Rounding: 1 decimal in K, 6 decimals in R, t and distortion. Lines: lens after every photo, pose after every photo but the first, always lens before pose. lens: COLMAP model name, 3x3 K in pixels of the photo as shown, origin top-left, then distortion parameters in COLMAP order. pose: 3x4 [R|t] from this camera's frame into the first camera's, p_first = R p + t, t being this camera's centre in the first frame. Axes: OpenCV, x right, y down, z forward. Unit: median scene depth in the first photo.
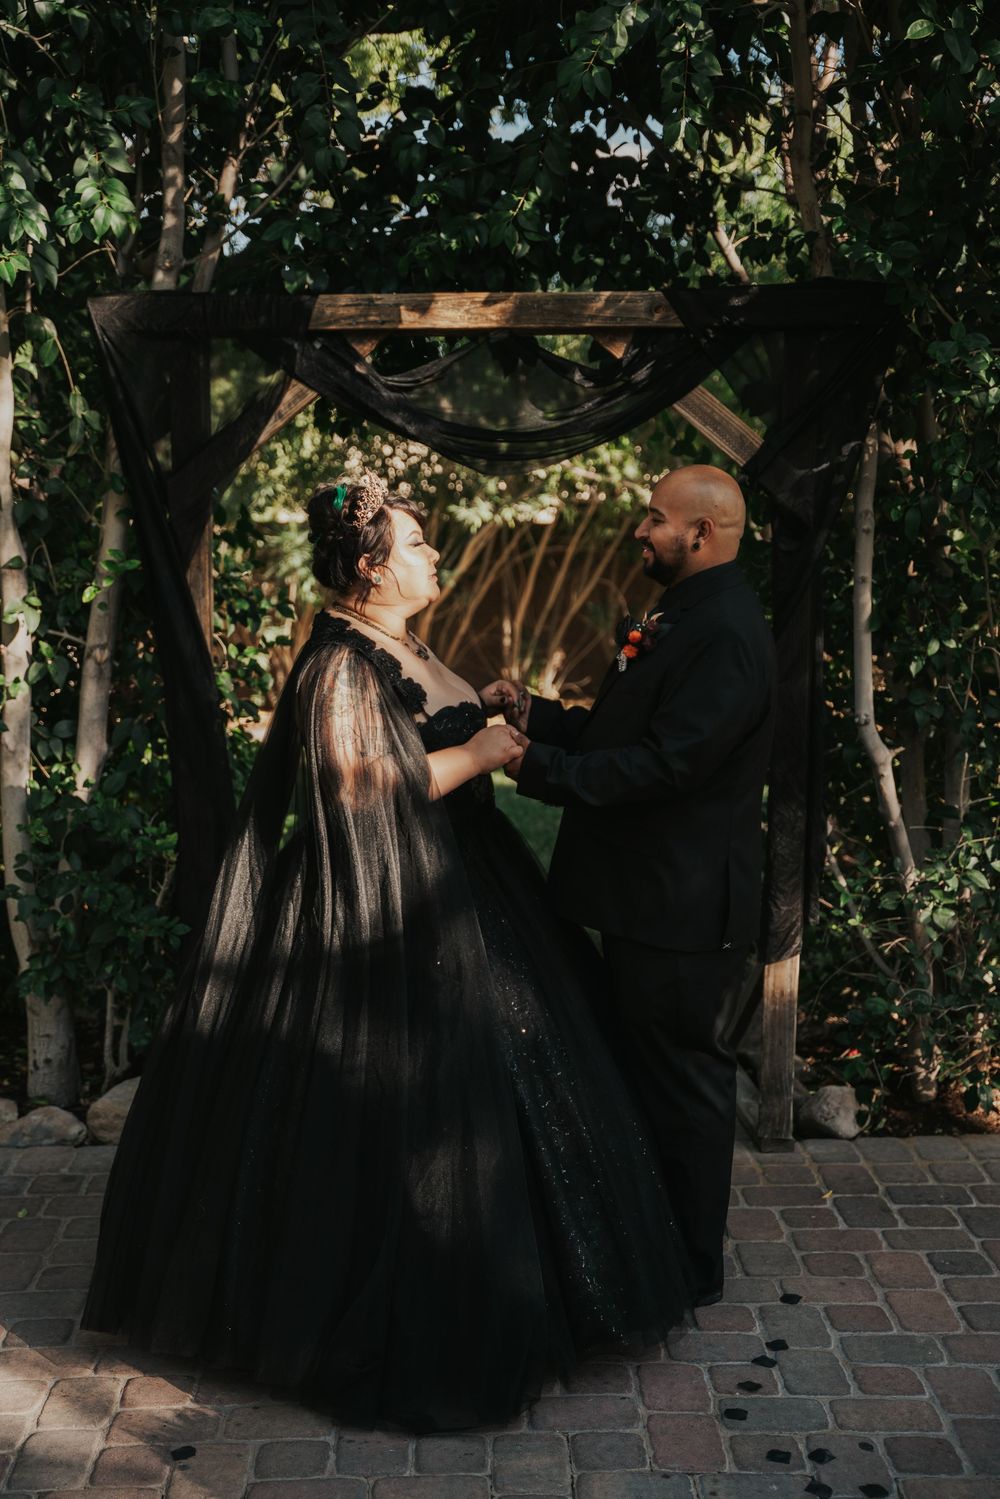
lens RADIAL K [[1903.4, 0, 506.2], [0, 1903.4, 747.2], [0, 0, 1]] dist [0.025260, 0.000000]
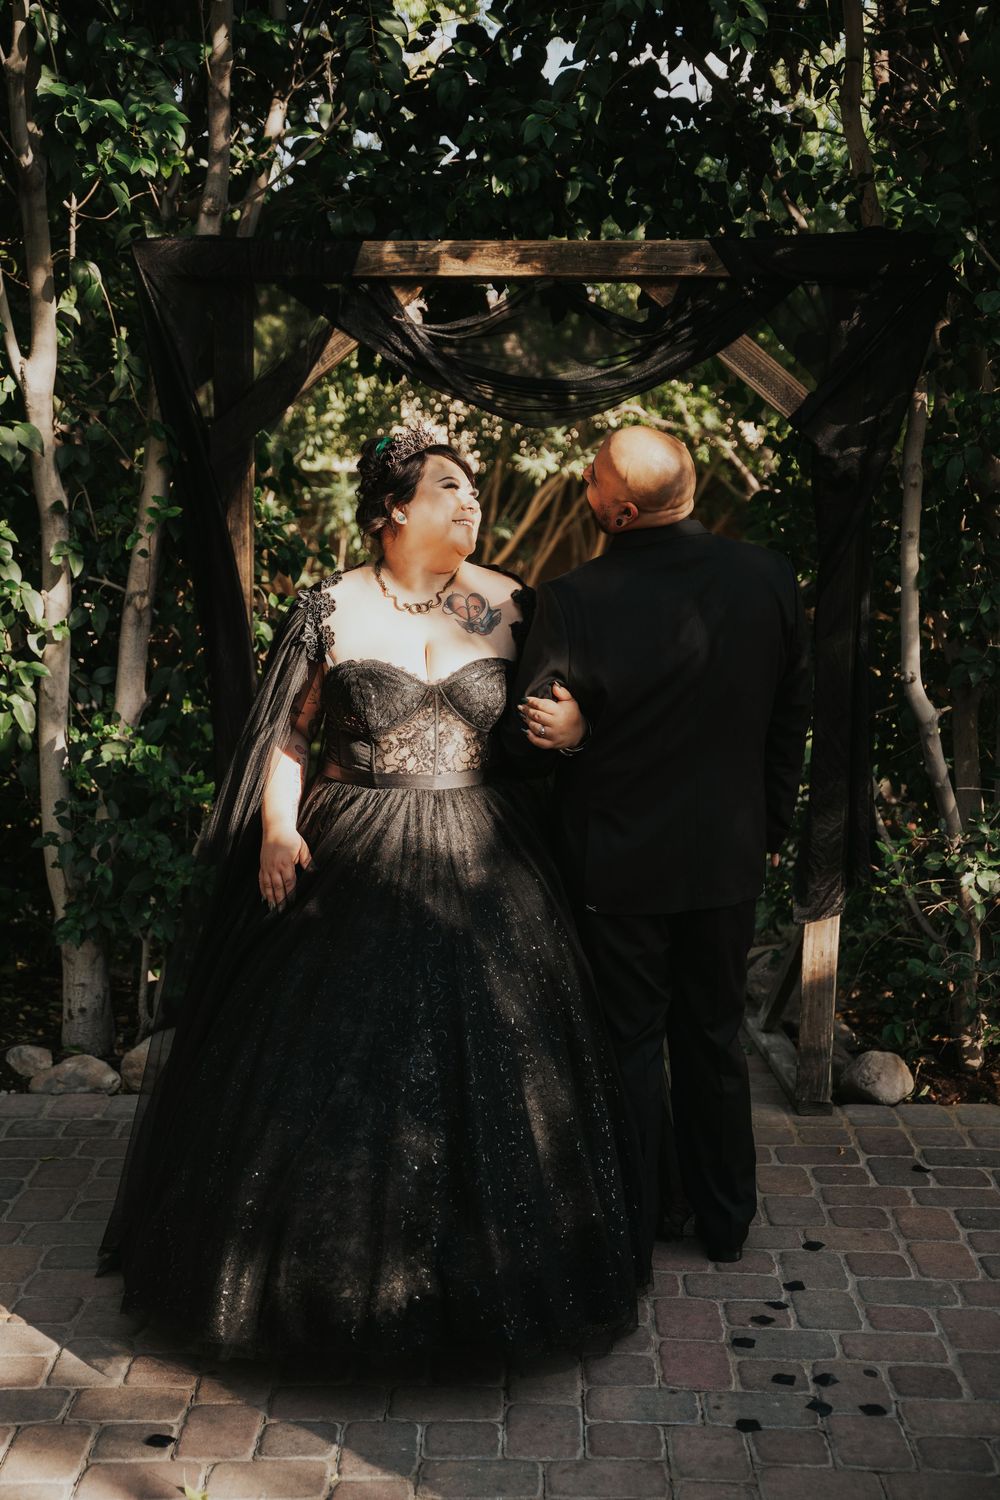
lens RADIAL K [[2149.6, 0, 494.4], [0, 2149.6, 753.1], [0, 0, 1]] dist [0.046986, 0.000000]
pose [[0.998963, 0.015401, -0.042852, 0.021350], [-0.014932, 0.999825, 0.011231, 0.015021], [0.043018, -0.010579, 0.999018, -0.117256]]
